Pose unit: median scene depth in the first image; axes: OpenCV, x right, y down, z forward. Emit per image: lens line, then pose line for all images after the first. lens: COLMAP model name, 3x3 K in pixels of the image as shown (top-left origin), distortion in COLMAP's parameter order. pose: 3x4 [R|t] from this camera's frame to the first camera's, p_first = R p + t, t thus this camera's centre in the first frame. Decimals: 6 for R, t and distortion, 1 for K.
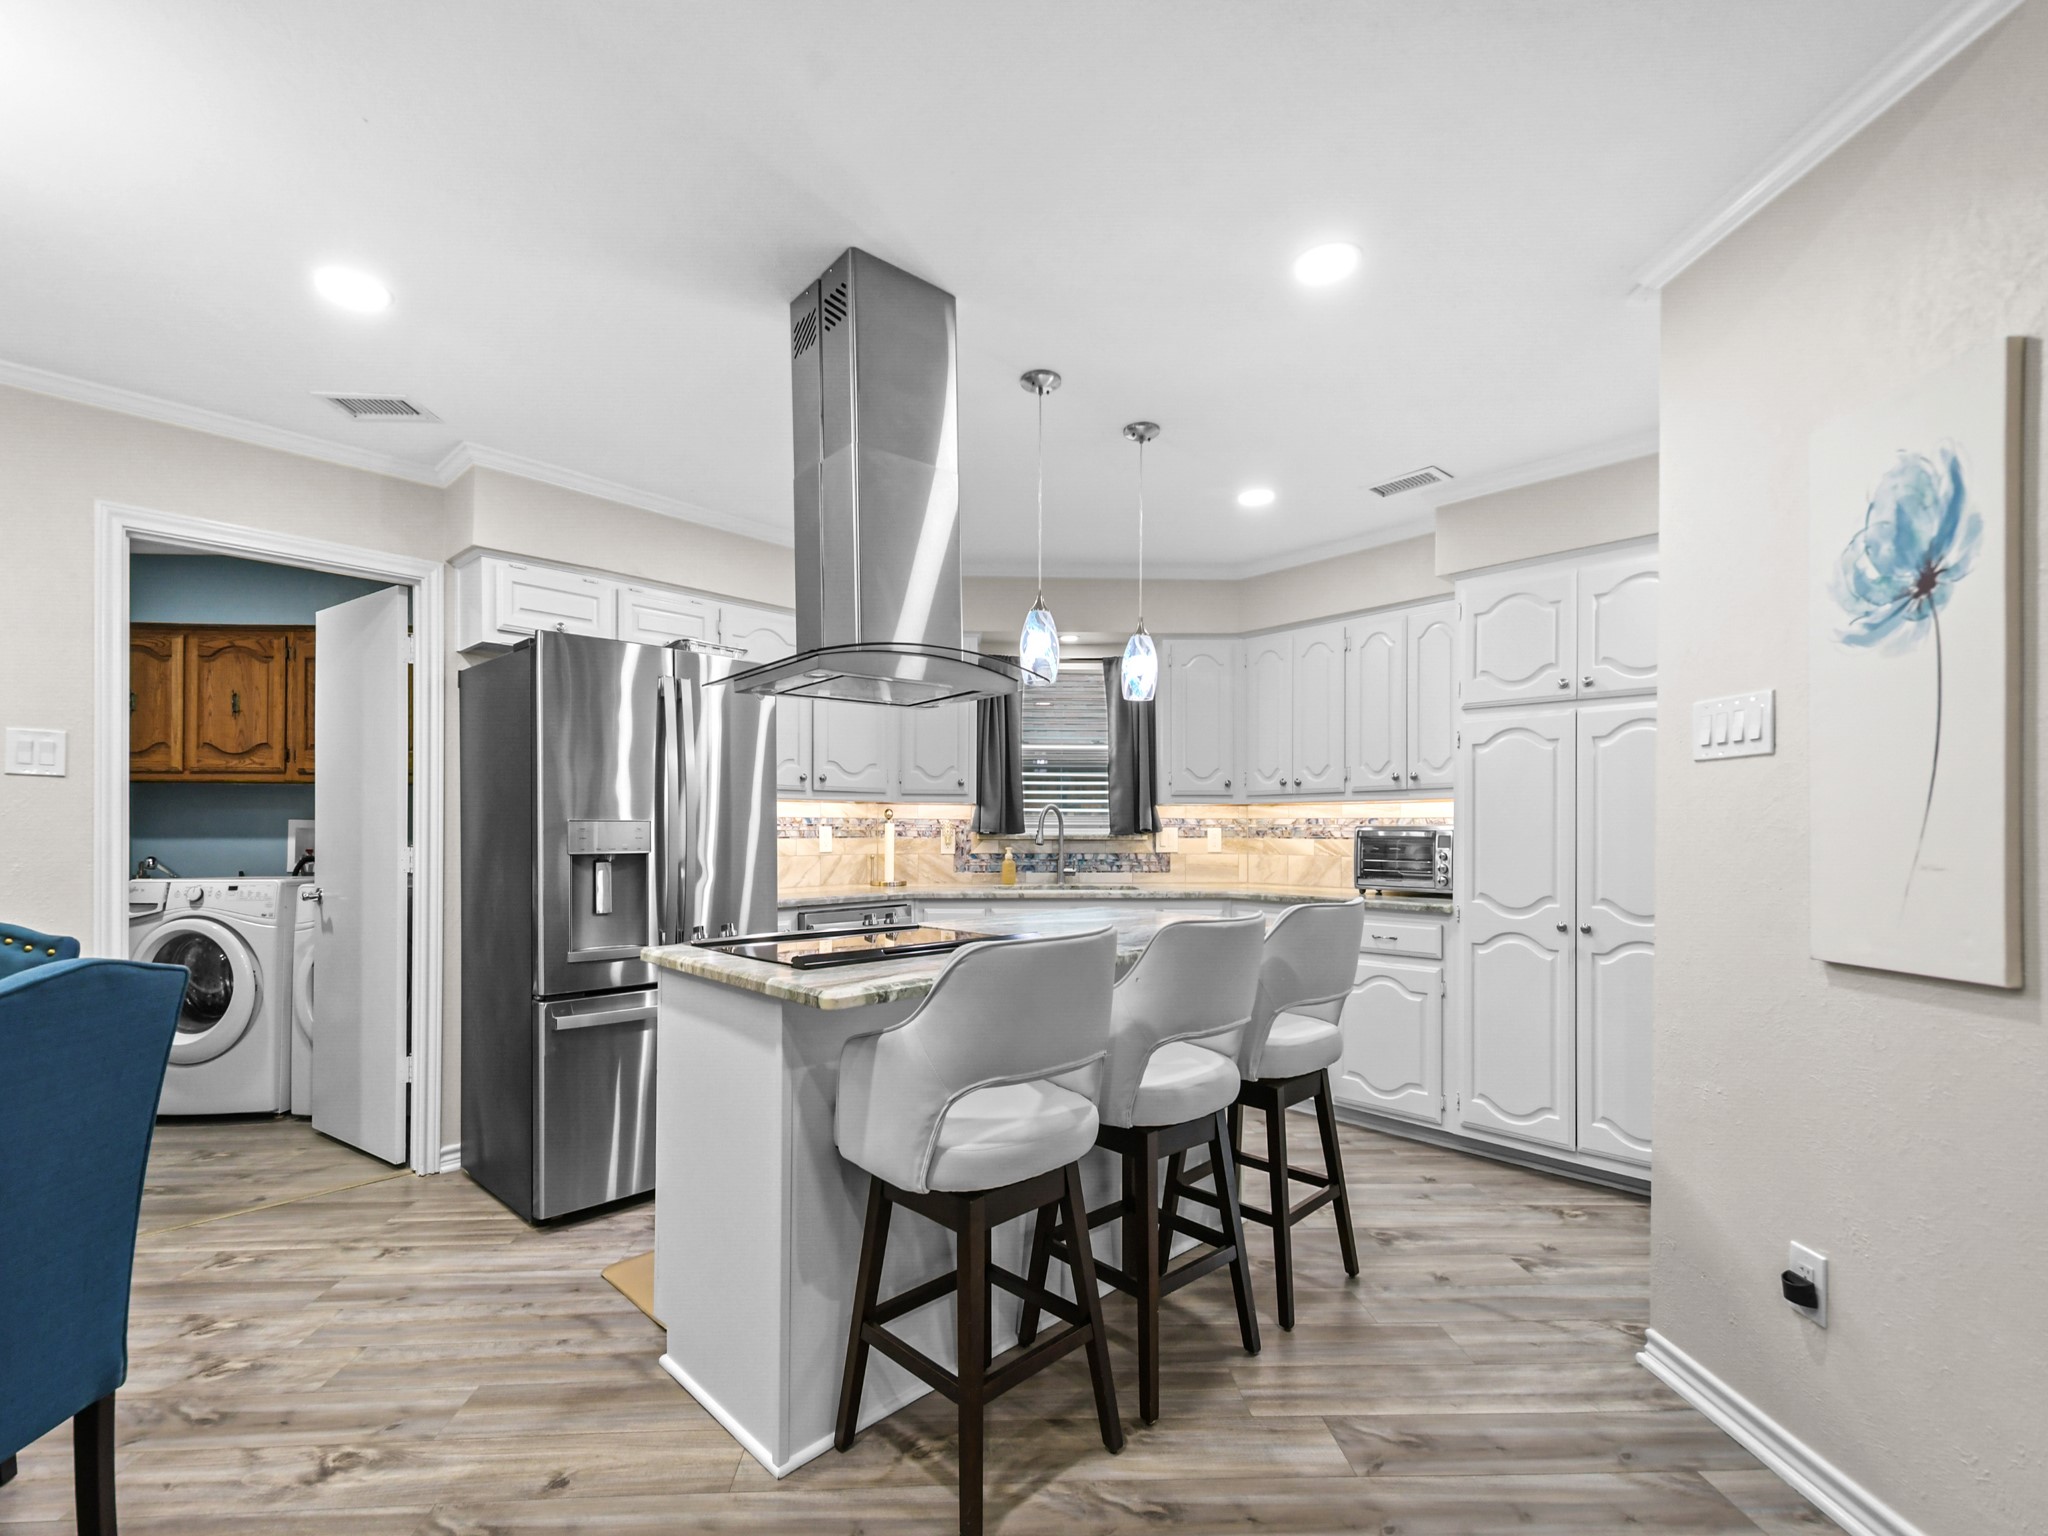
lens RADIAL K [[920.7, 0, 1001.5], [0, 920.7, 830.4], [0, 0, 1]] dist [0.013769, -0.000189]
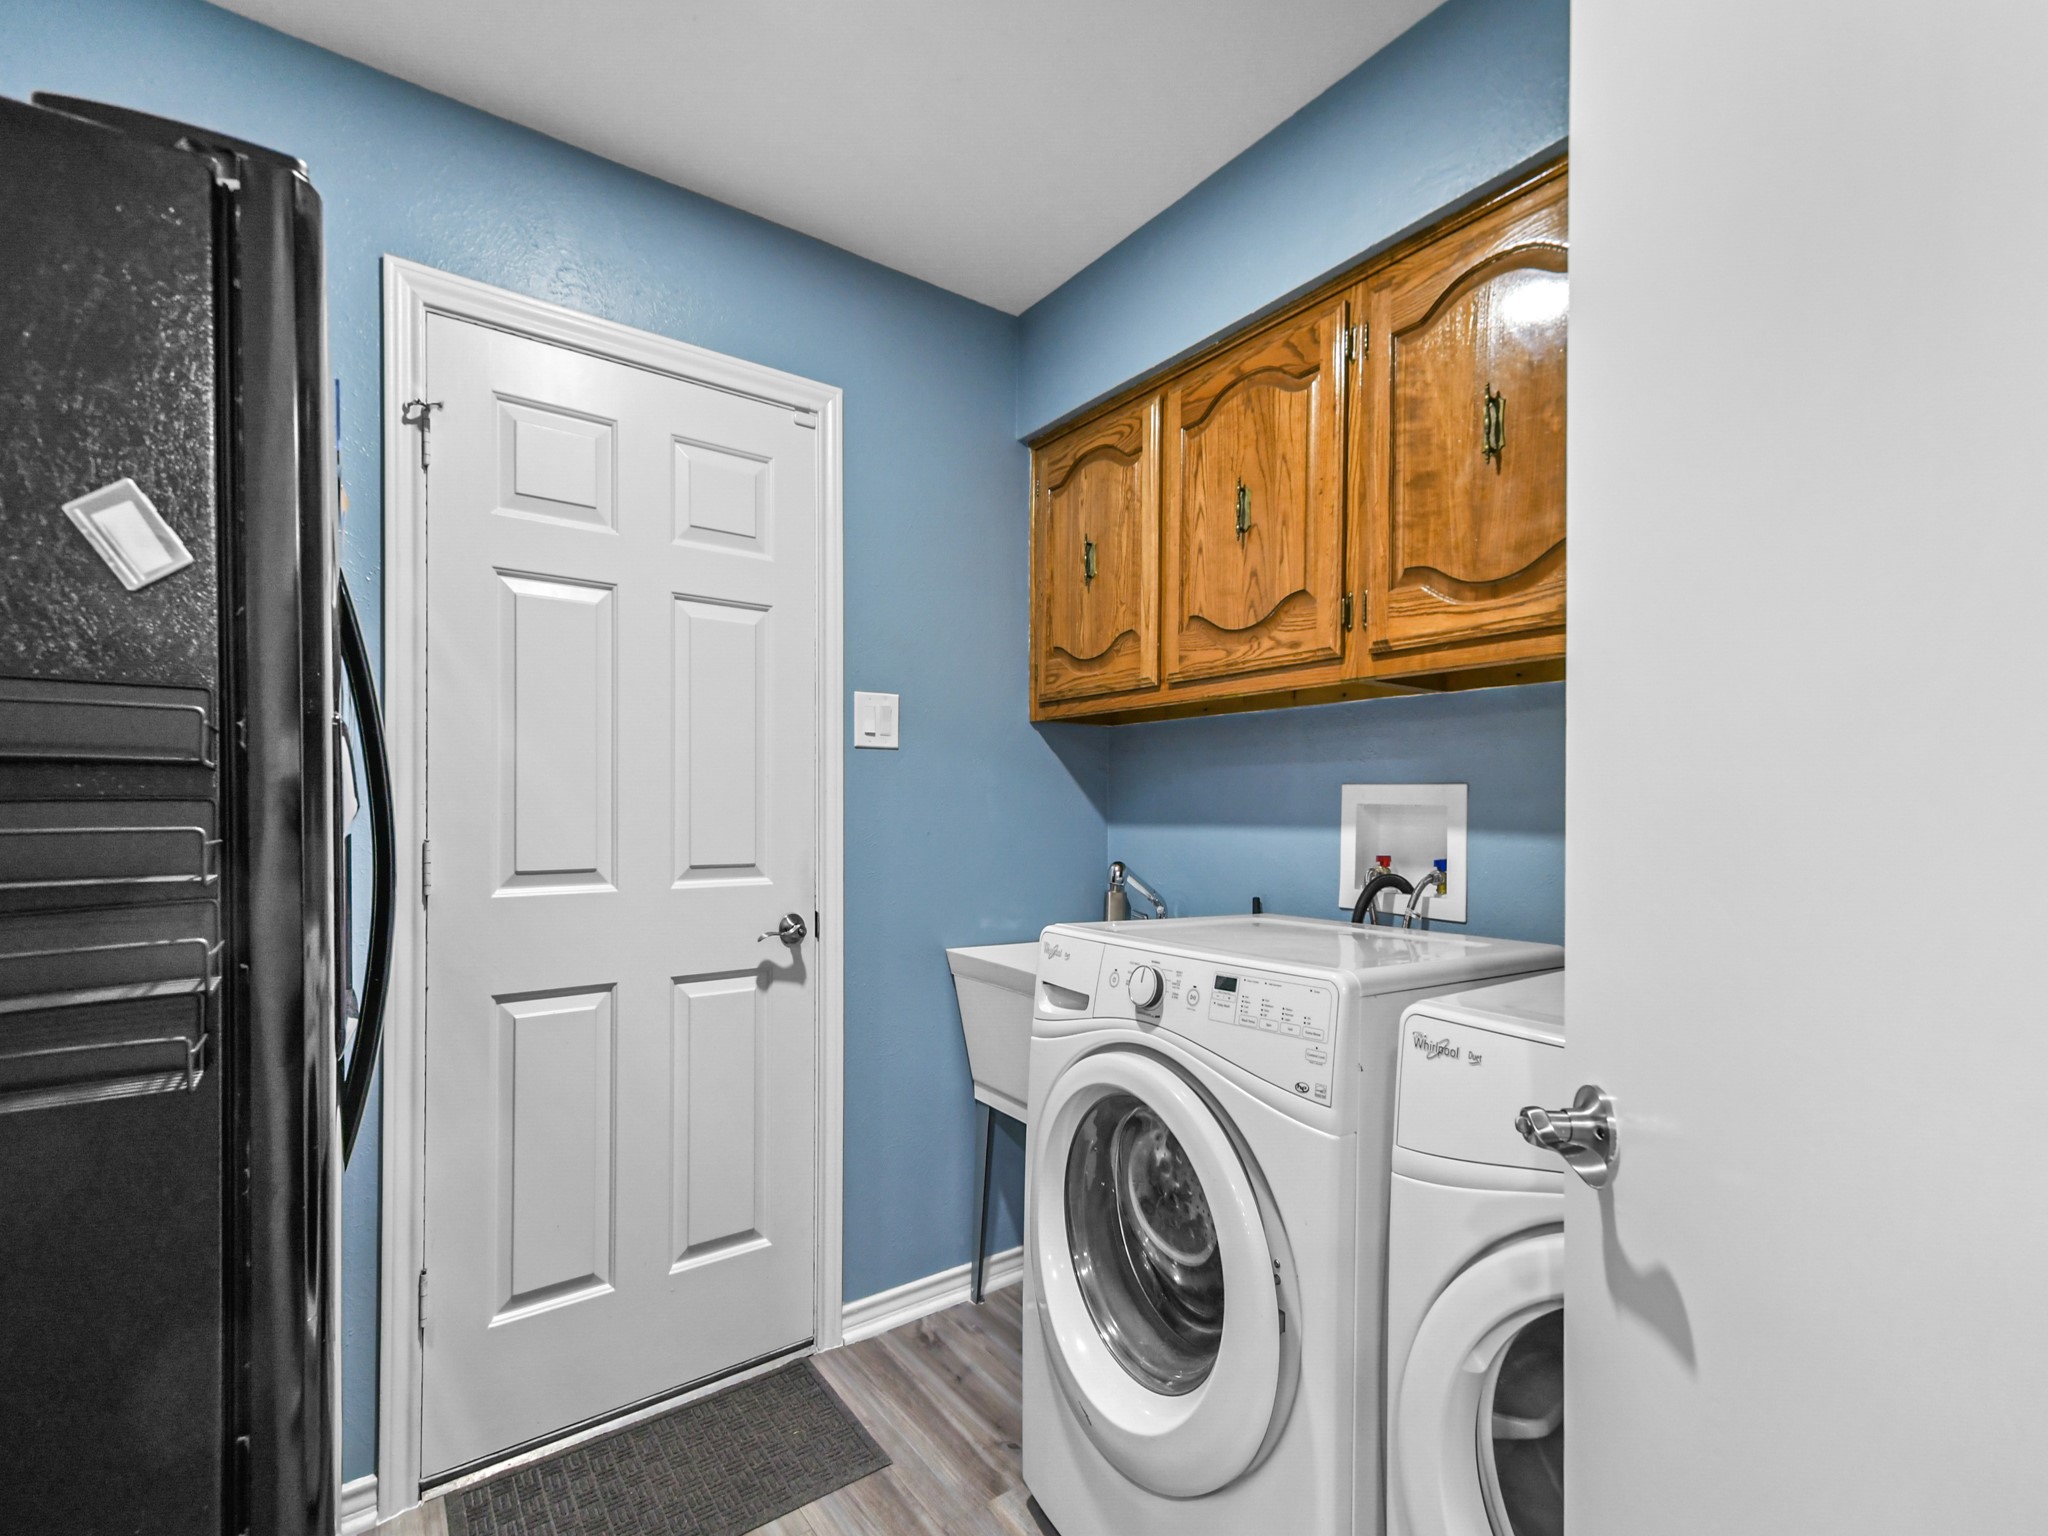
lens RADIAL K [[920.7, 0, 1012.5], [0, 920.7, 781.9], [0, 0, 1]] dist [0.013769, -0.000189]
pose [[0.574161, -0.021209, -0.818467, -0.662740], [-0.011572, 0.999354, -0.034015, 0.003049], [0.818660, 0.029001, 0.573545, 0.824939]]
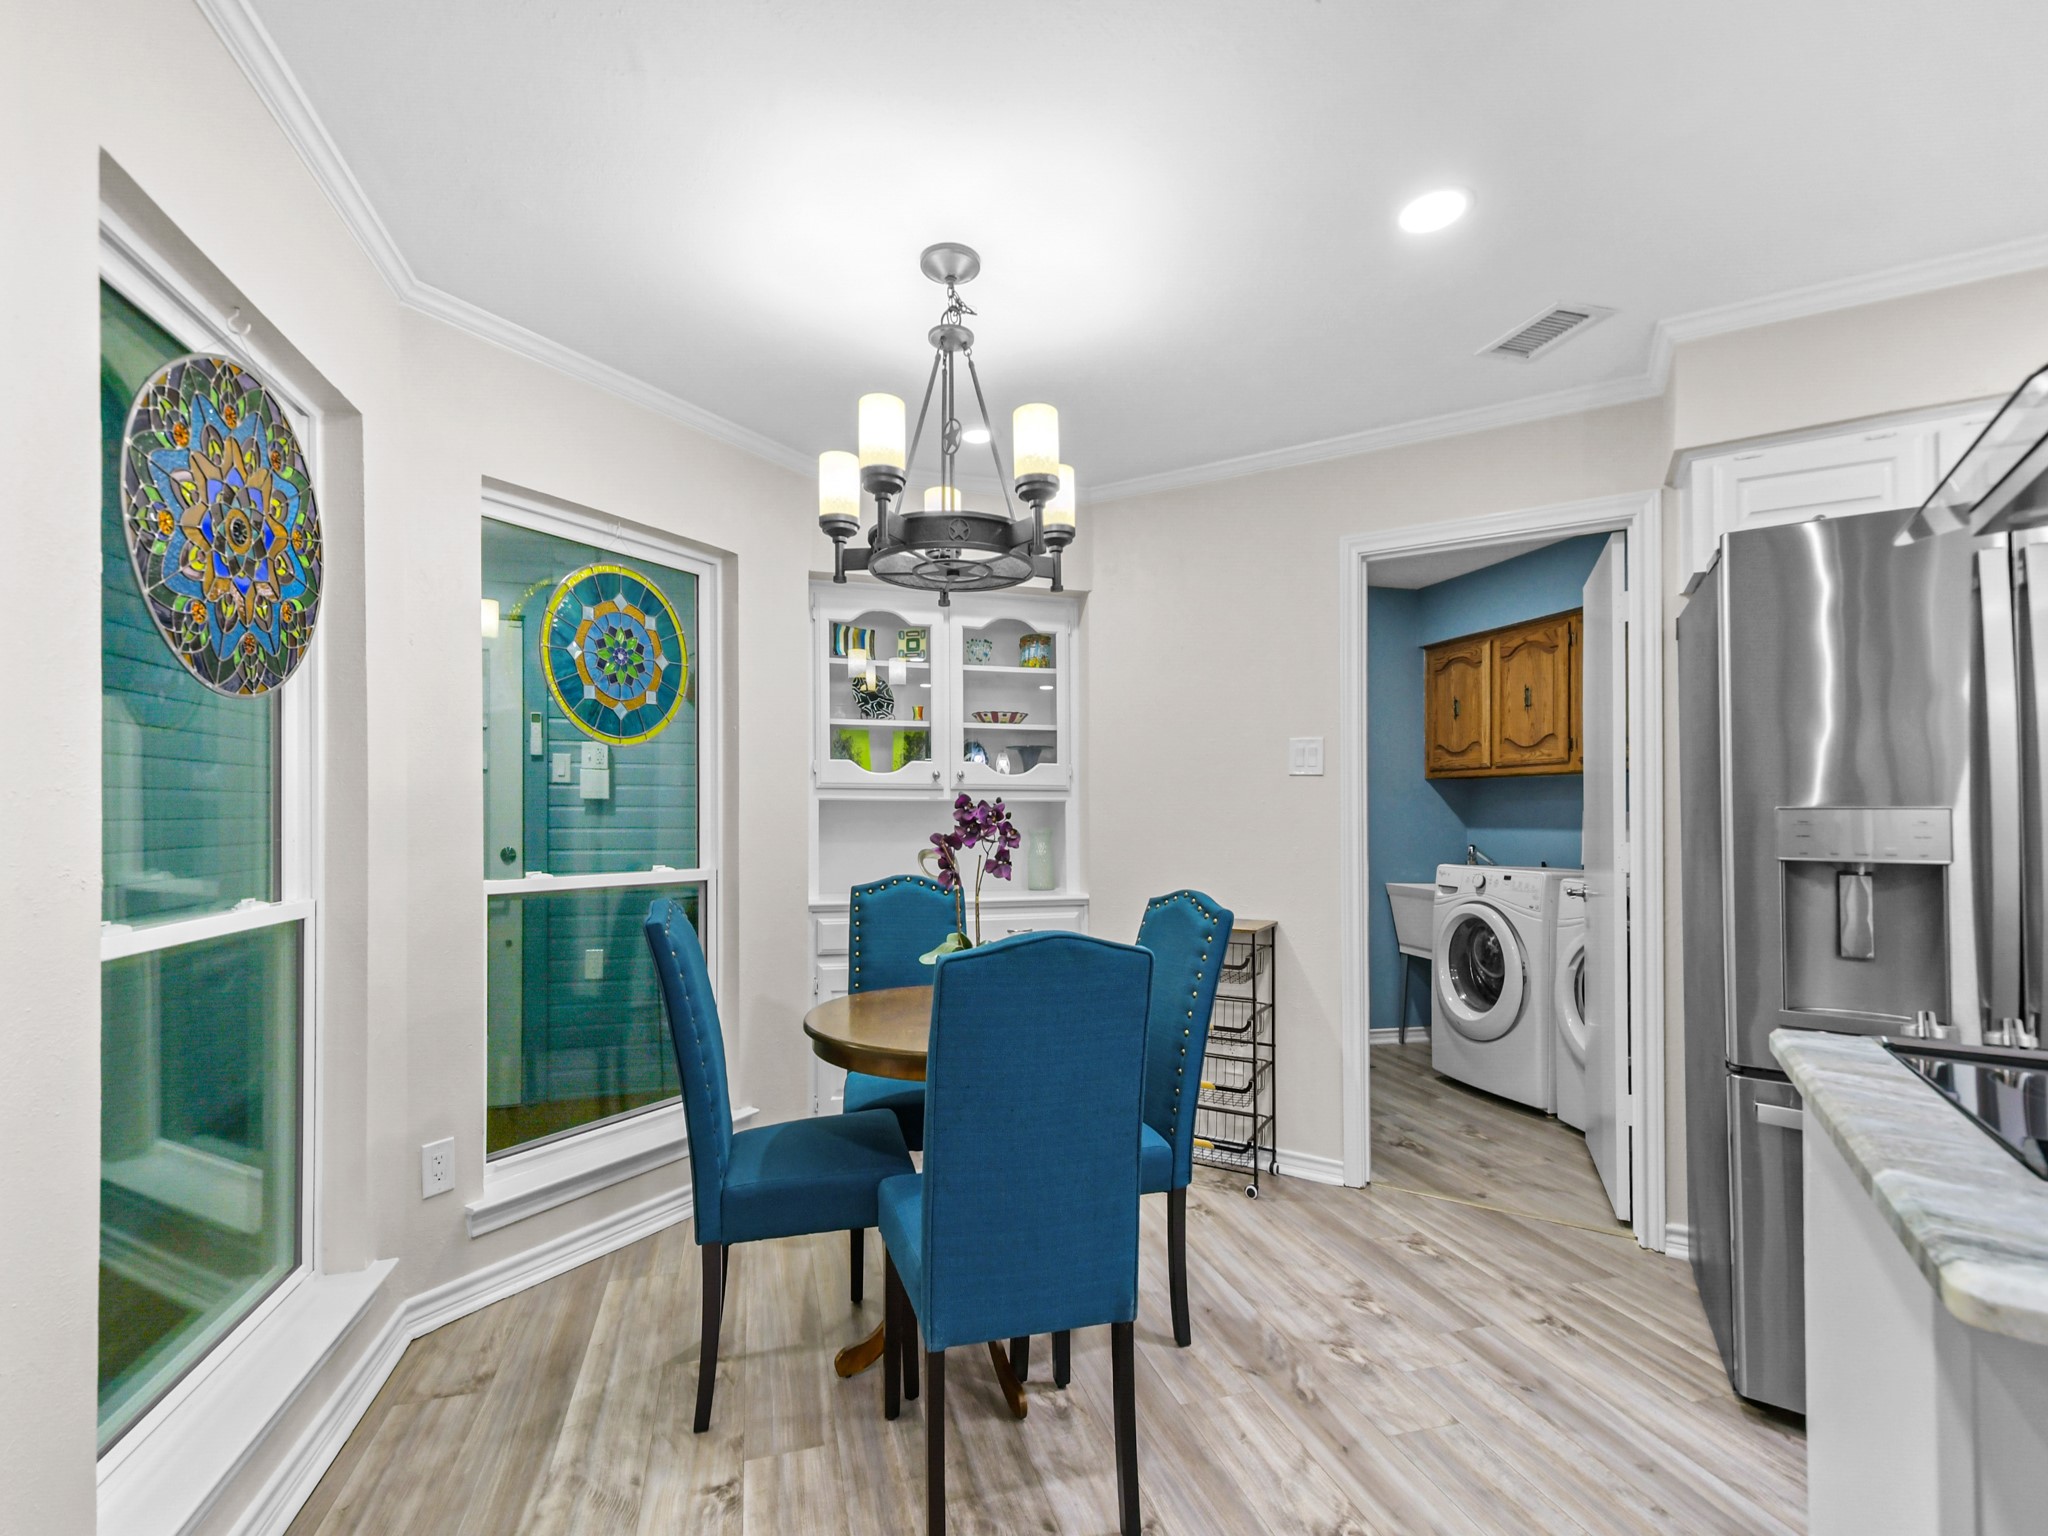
lens RADIAL K [[920.7, 0, 996.9], [0, 920.7, 804.9], [0, 0, 1]] dist [0.013769, -0.000189]
pose [[0.232166, -0.011092, -0.972613, 0.037537], [-0.007842, 0.999881, -0.013274, -0.000094], [0.972645, 0.010710, 0.232051, 0.238091]]
